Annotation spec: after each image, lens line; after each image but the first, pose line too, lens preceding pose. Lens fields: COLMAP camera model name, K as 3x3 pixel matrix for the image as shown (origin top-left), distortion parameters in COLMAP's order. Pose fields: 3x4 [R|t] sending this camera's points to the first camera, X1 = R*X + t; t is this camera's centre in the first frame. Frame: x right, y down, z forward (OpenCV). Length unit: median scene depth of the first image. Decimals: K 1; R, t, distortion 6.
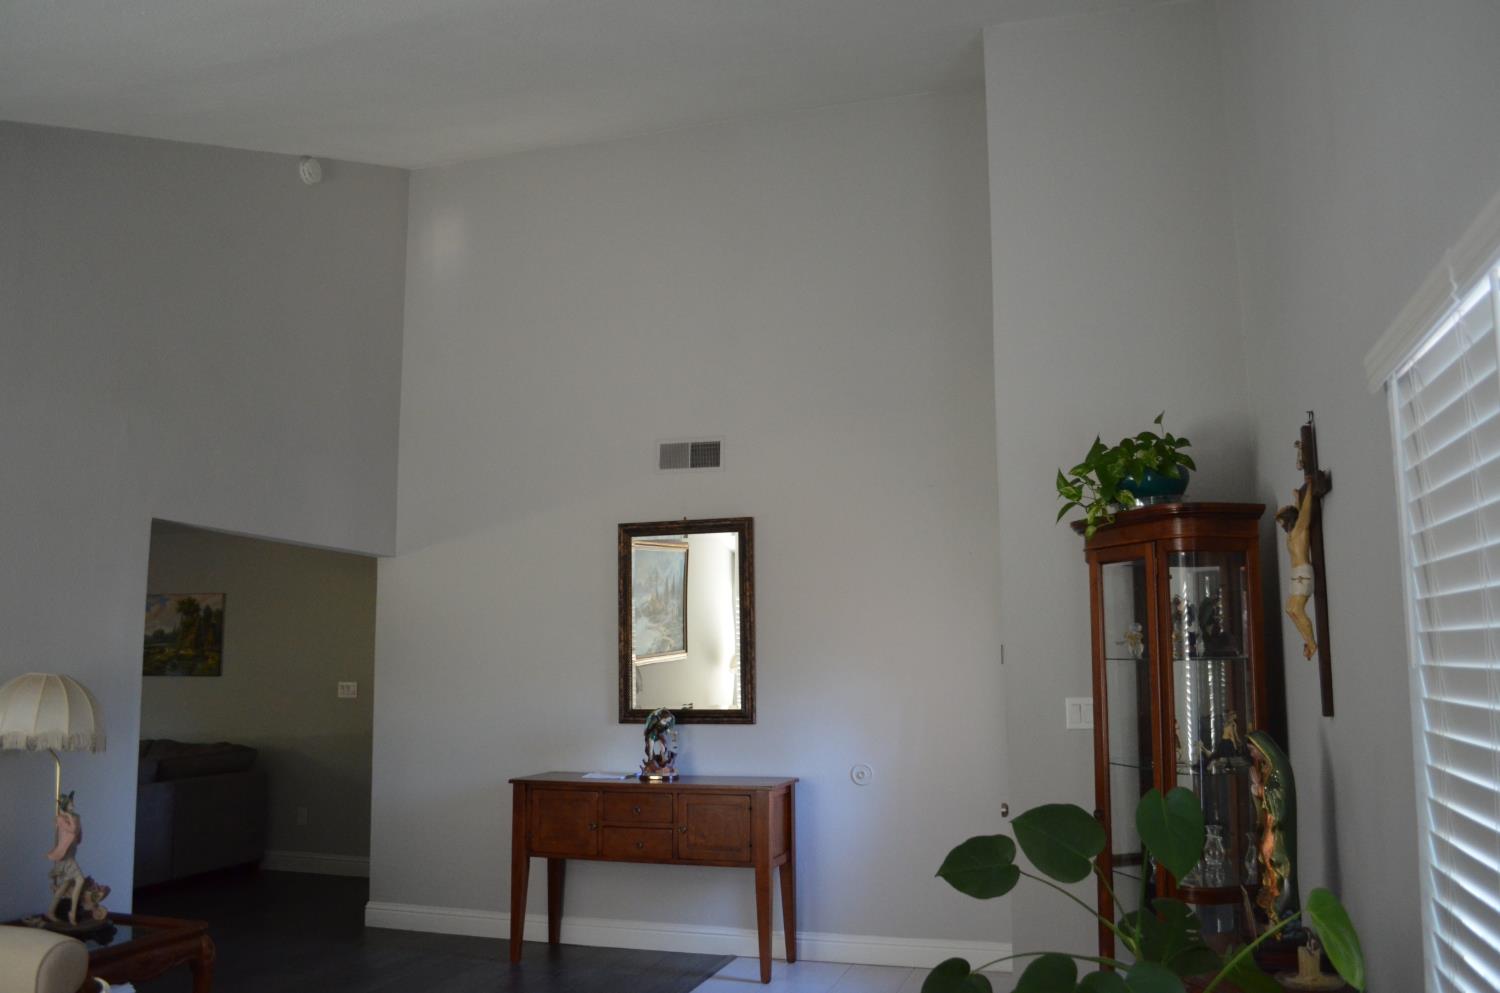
lens RADIAL K [[1177.3, 0, 768.6], [0, 1177.3, 504.7], [0, 0, 1]] dist [-0.081266, 0.009440]
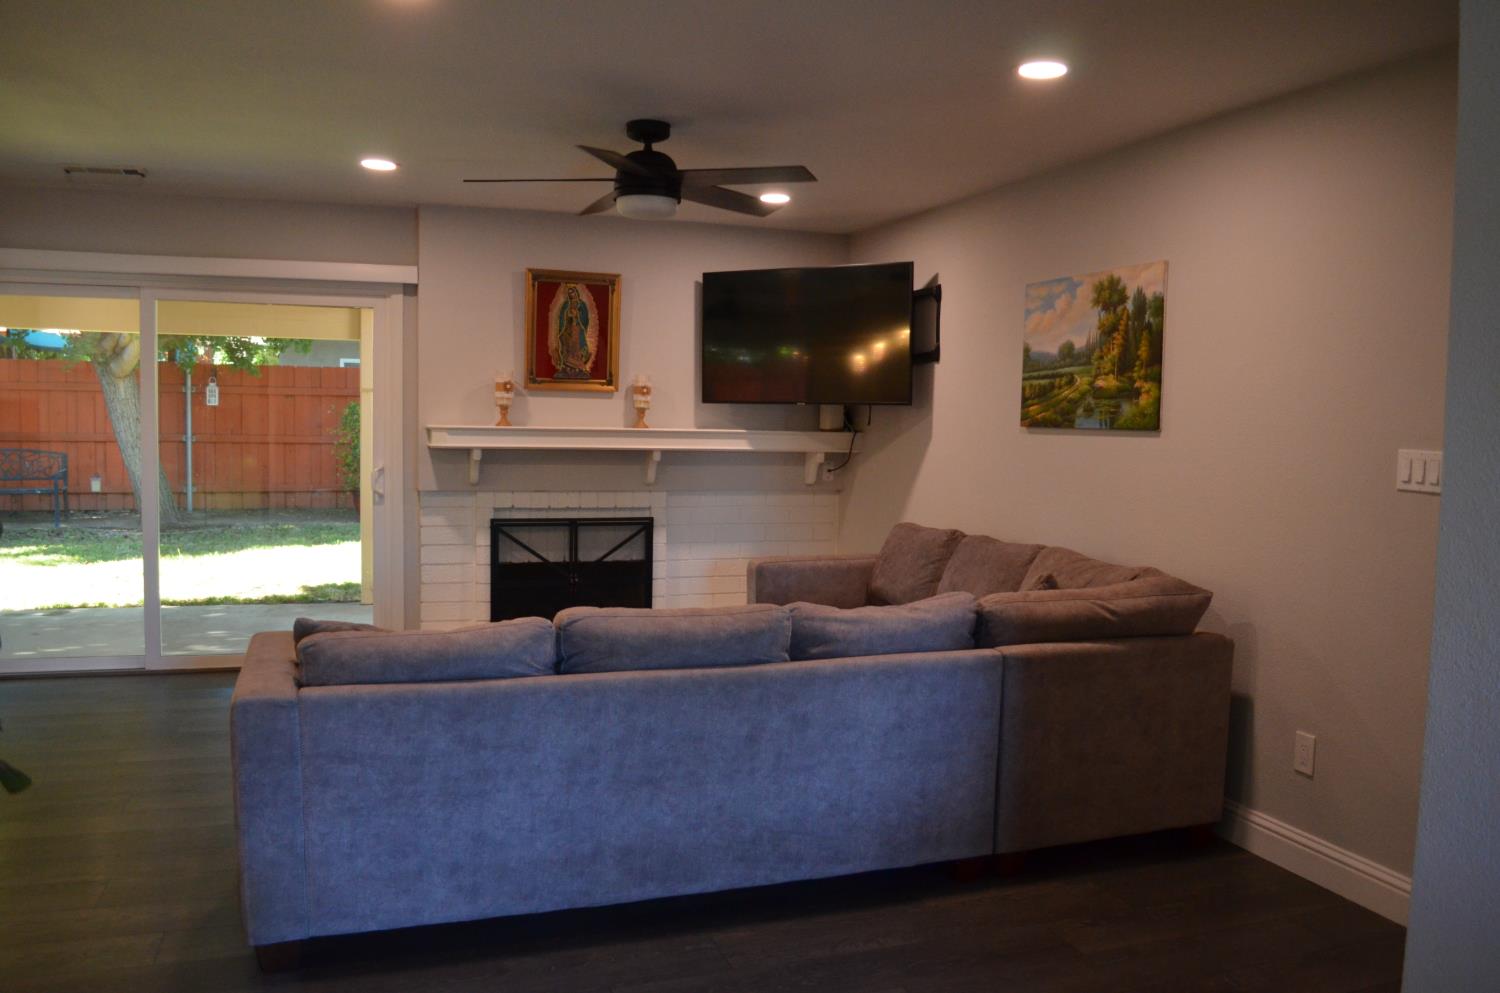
lens RADIAL K [[1177.3, 0, 768.6], [0, 1177.3, 504.7], [0, 0, 1]] dist [-0.081266, 0.009440]
pose [[0.599593, 0.079363, -0.796360, -0.176329], [0.080982, 0.983947, 0.159030, 0.086937], [0.796197, -0.159844, 0.583541, 0.569554]]
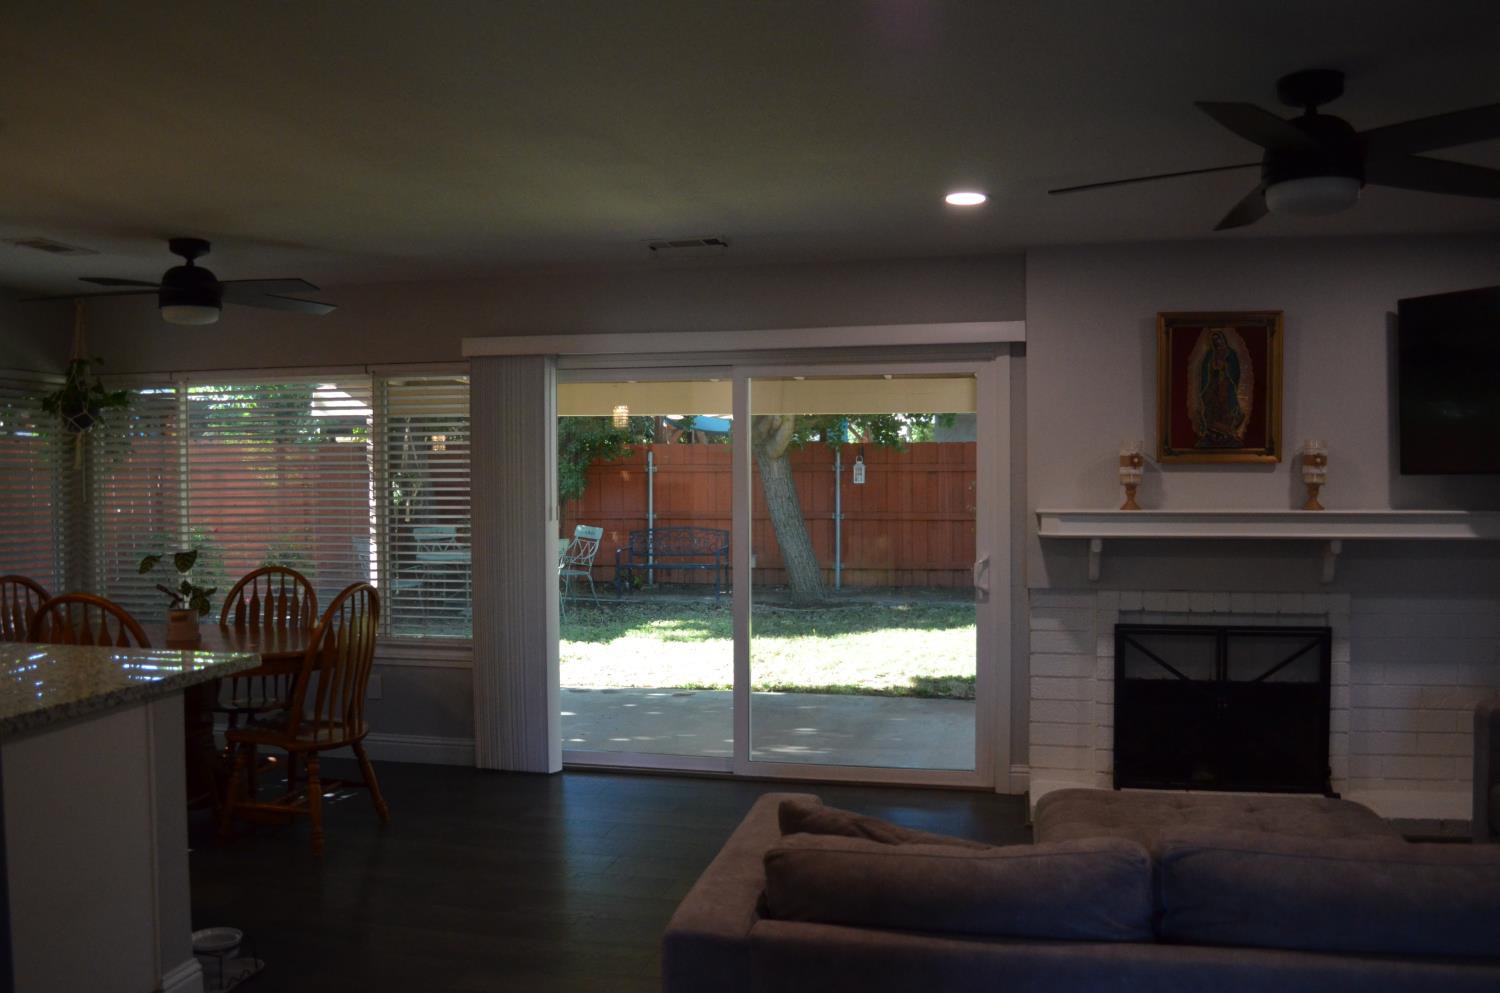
lens RADIAL K [[1177.3, 0, 768.6], [0, 1177.3, 504.7], [0, 0, 1]] dist [-0.081266, 0.009440]
pose [[0.091509, 0.026672, -0.995447, -0.293057], [0.134000, 0.990220, 0.038850, 0.091998], [0.986747, -0.136945, 0.087039, 0.641436]]
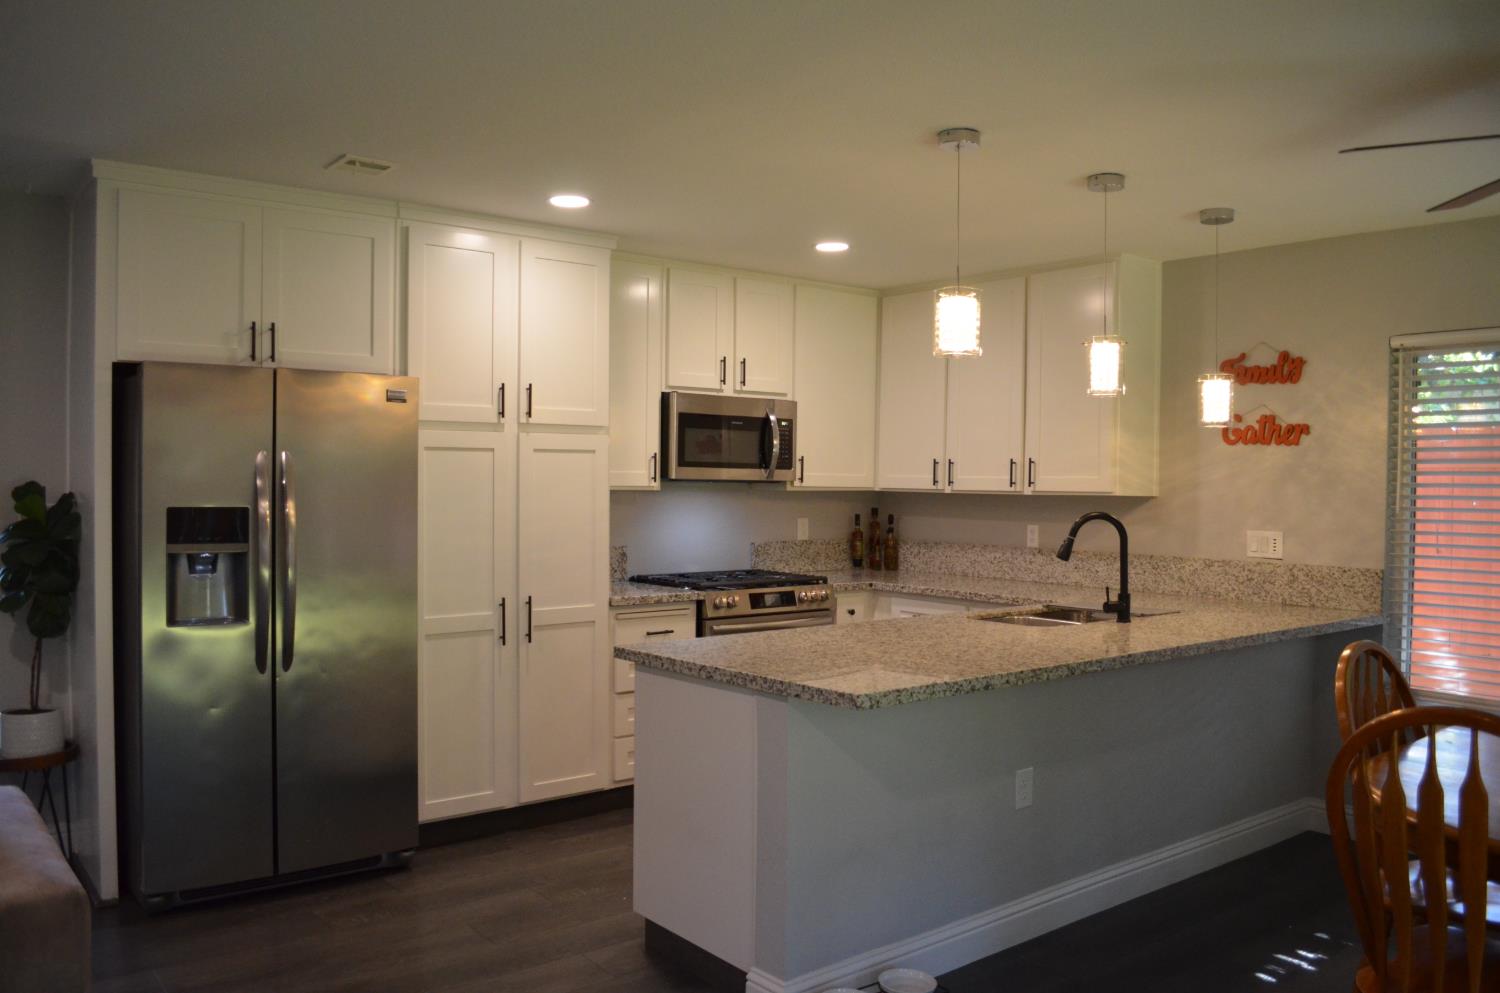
lens RADIAL K [[1177.3, 0, 768.6], [0, 1177.3, 504.7], [0, 0, 1]] dist [-0.081266, 0.009440]
pose [[-0.826460, -0.014824, 0.562801, -0.860001], [-0.079299, 0.992753, -0.090300, 0.113902], [-0.557383, -0.119259, -0.821645, 0.780178]]
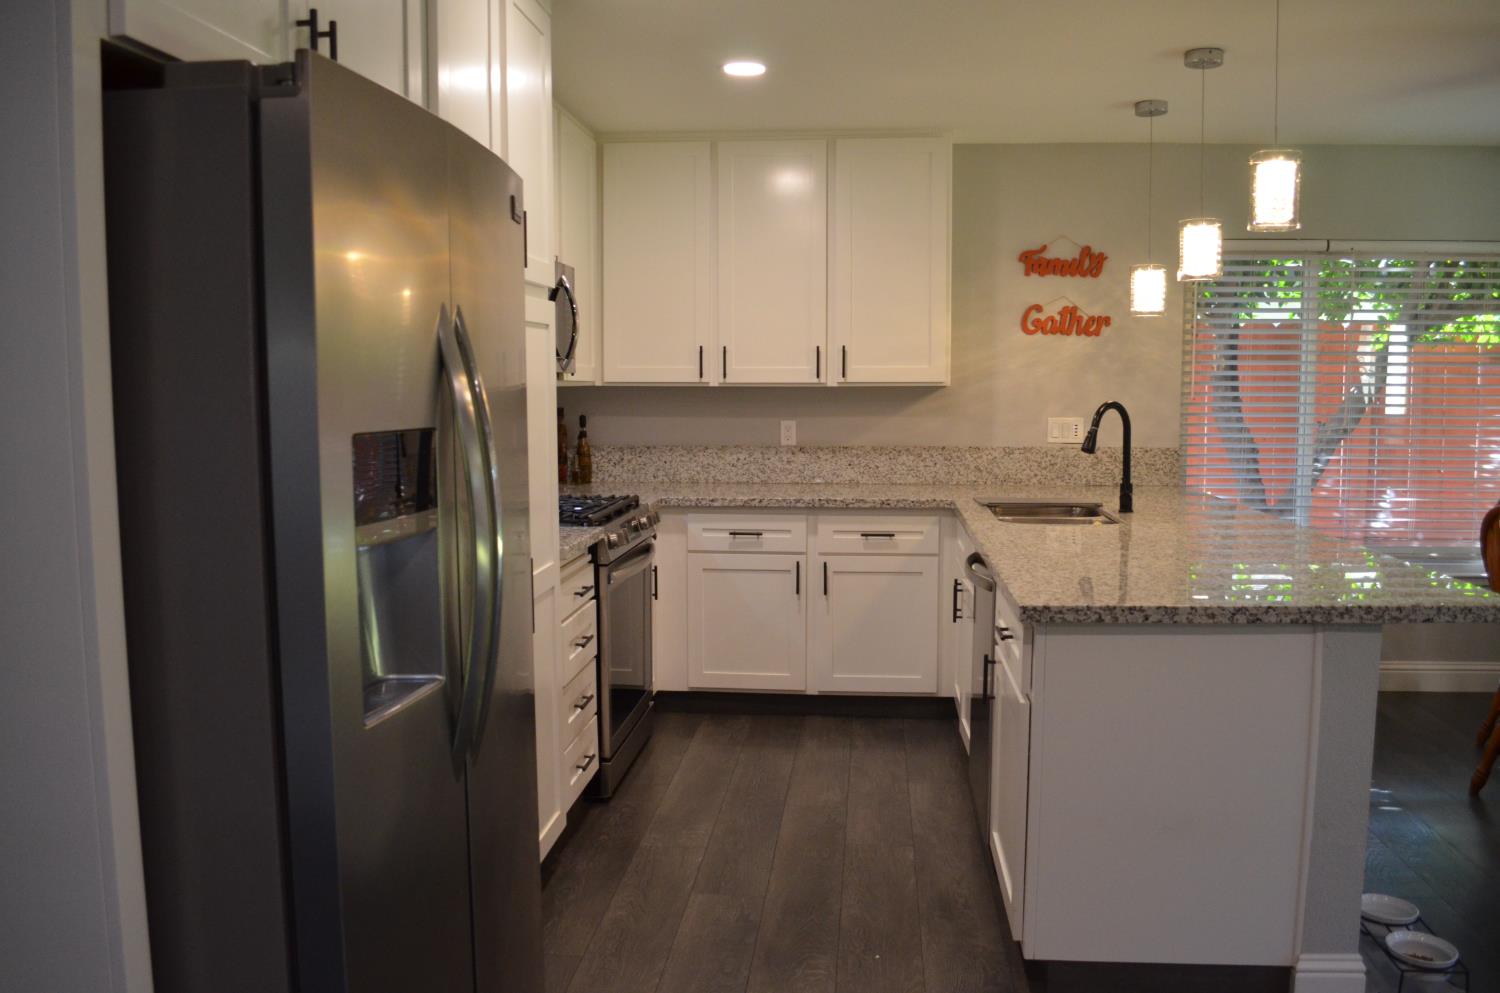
lens RADIAL K [[1177.3, 0, 768.6], [0, 1177.3, 504.7], [0, 0, 1]] dist [-0.081266, 0.009440]
pose [[-0.979000, 0.027165, -0.202042, -0.462180], [0.032682, 0.999177, -0.024020, 0.110448], [0.201223, -0.030119, -0.979082, 0.734169]]
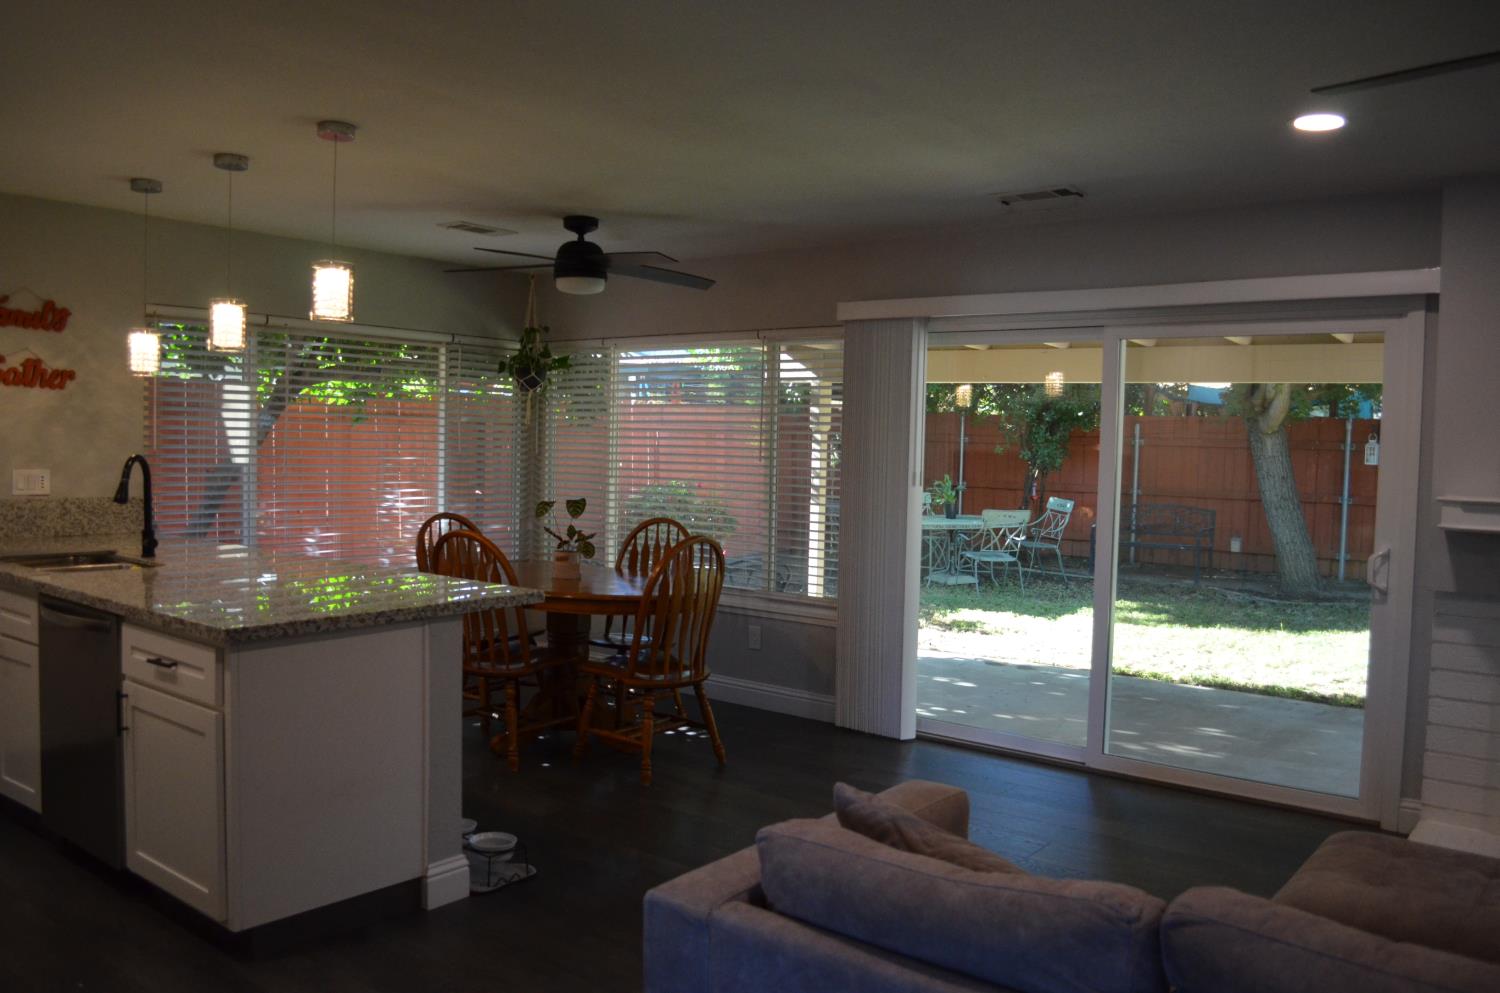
lens RADIAL K [[1177.3, 0, 768.6], [0, 1177.3, 504.7], [0, 0, 1]] dist [-0.081266, 0.009440]
pose [[-0.359554, 0.043913, -0.932091, -0.322701], [0.099779, 0.994974, 0.008386, 0.107011], [0.927774, -0.089988, -0.362128, 0.737895]]
